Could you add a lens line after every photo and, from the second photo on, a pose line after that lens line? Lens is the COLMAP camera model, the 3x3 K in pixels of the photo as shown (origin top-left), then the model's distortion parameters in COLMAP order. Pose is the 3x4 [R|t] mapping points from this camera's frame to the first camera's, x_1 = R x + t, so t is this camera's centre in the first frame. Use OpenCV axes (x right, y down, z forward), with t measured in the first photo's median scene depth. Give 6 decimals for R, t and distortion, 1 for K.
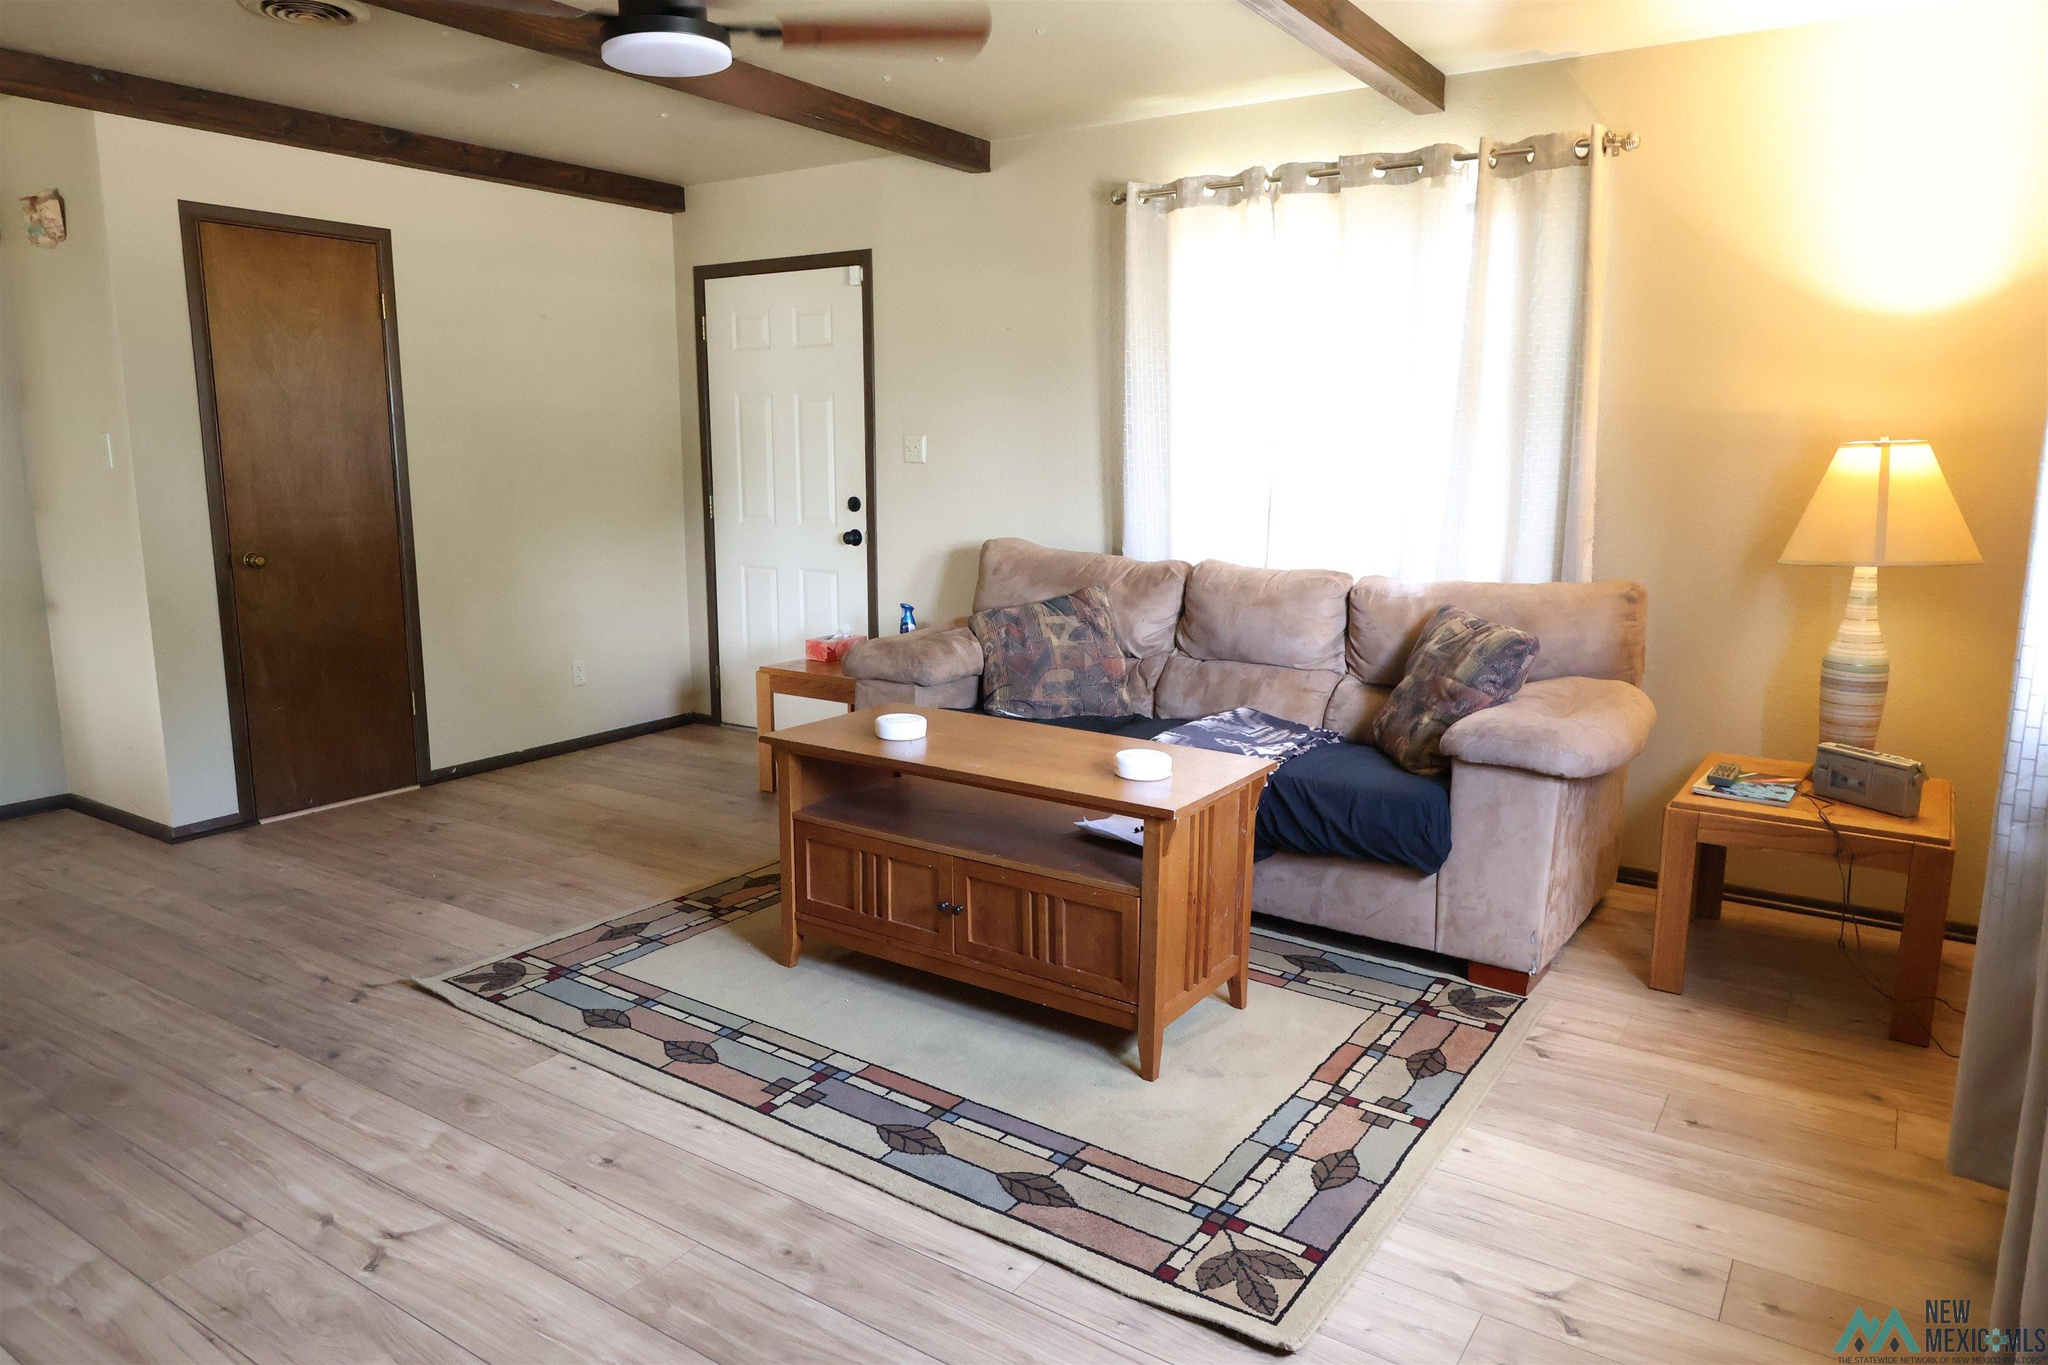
lens RADIAL K [[1340.3, 0, 1024.0], [0, 1340.3, 682.5], [0, 0, 1]] dist [0.002861, 0.002208]
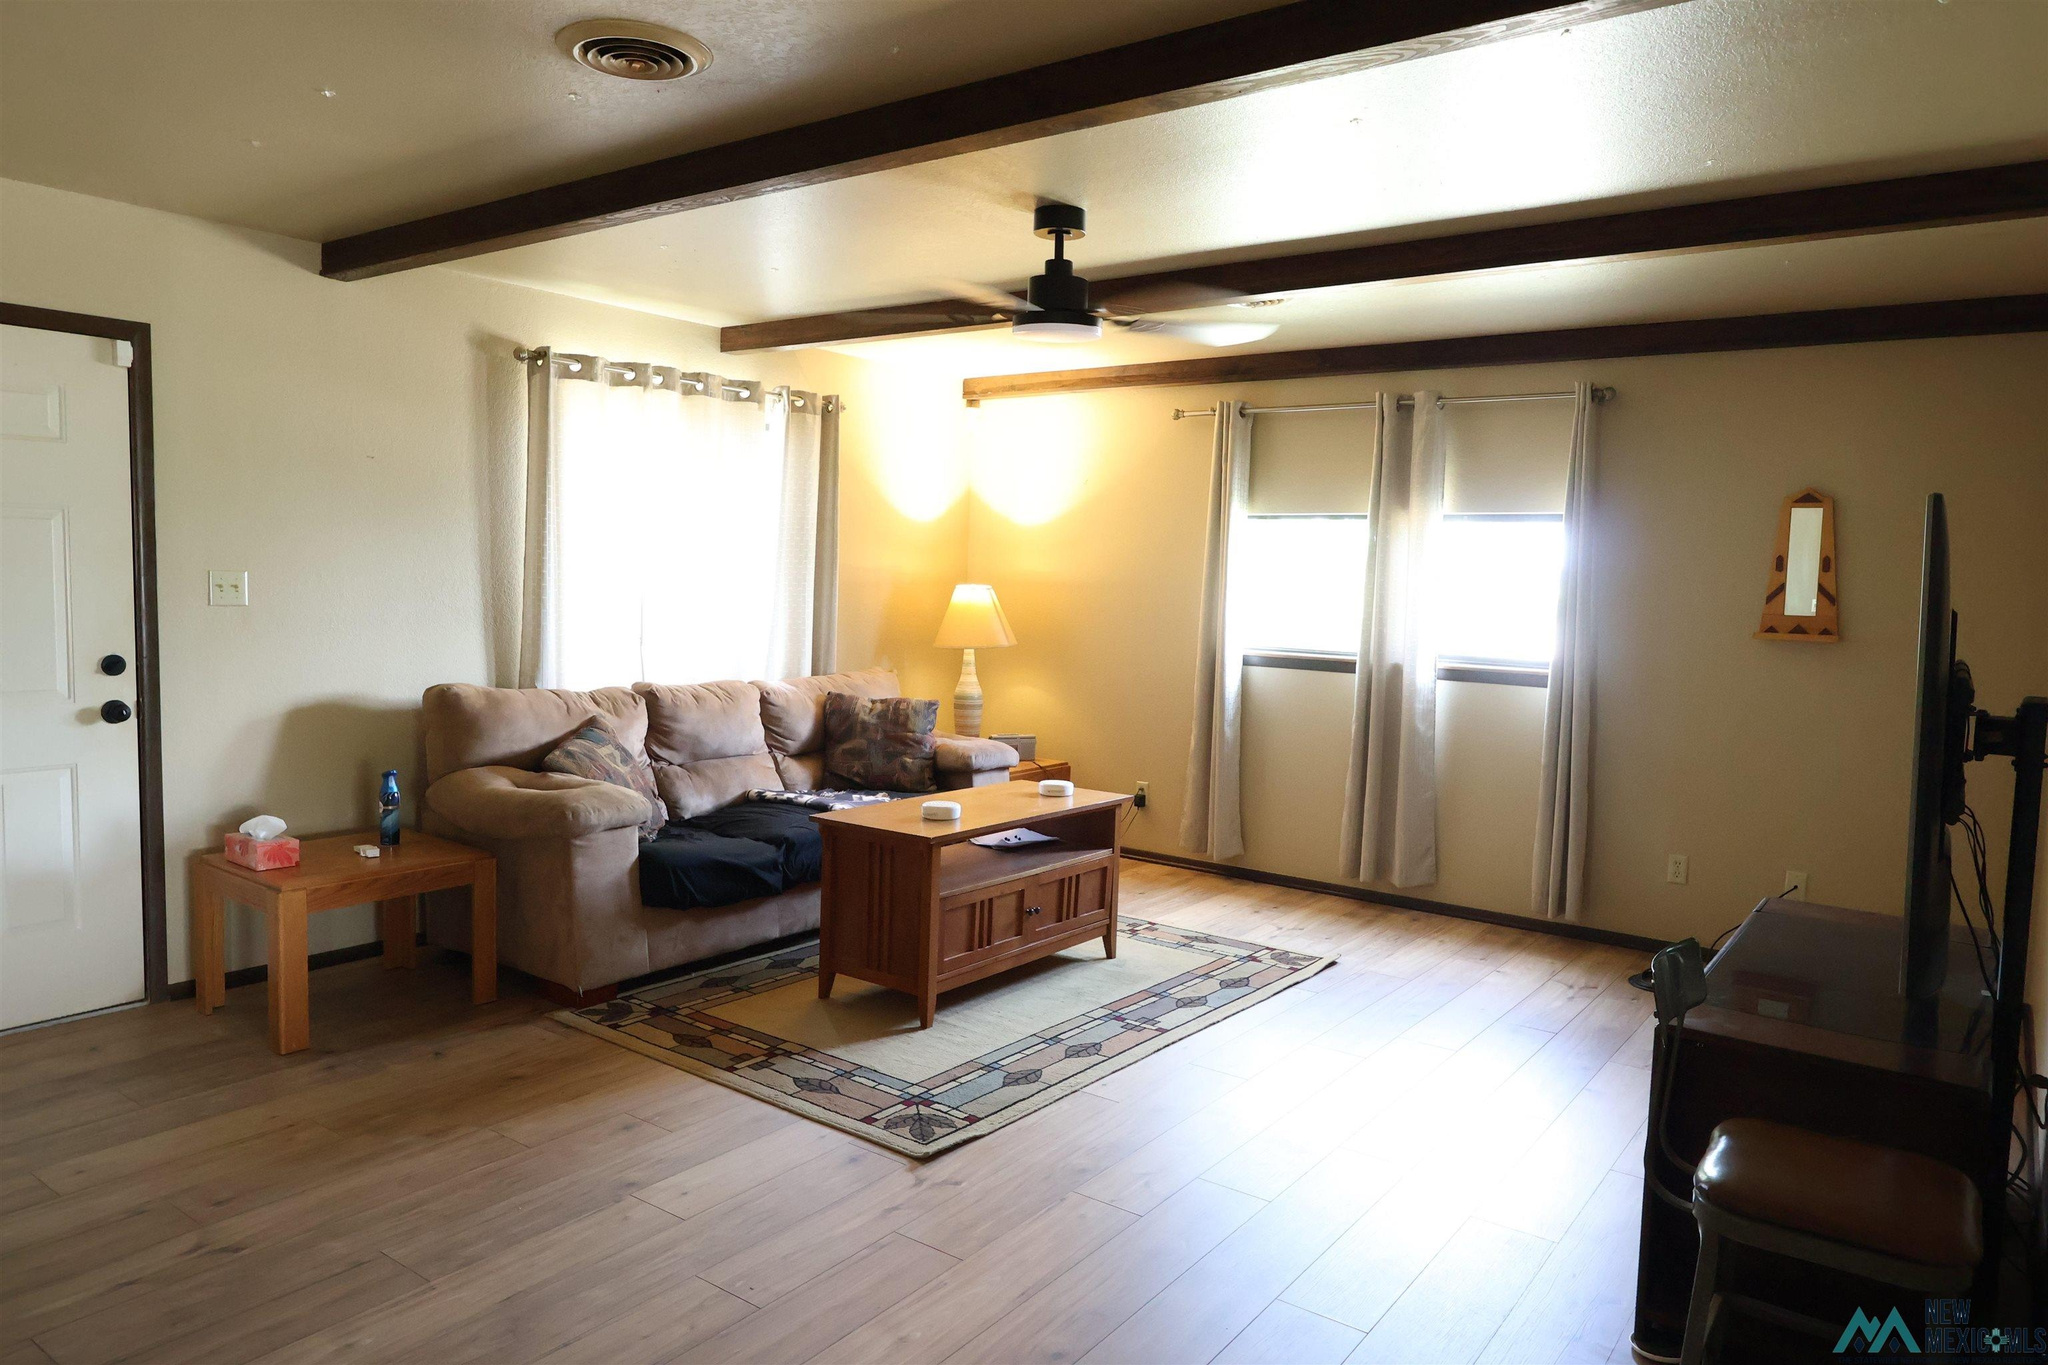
lens RADIAL K [[1340.3, 0, 1024.0], [0, 1340.3, 682.5], [0, 0, 1]] dist [0.002861, 0.002208]
pose [[0.045406, -0.083243, 0.995494, -1.355929], [0.153000, 0.985344, 0.075416, -0.172836], [-0.987183, 0.148886, 0.057477, 0.804839]]
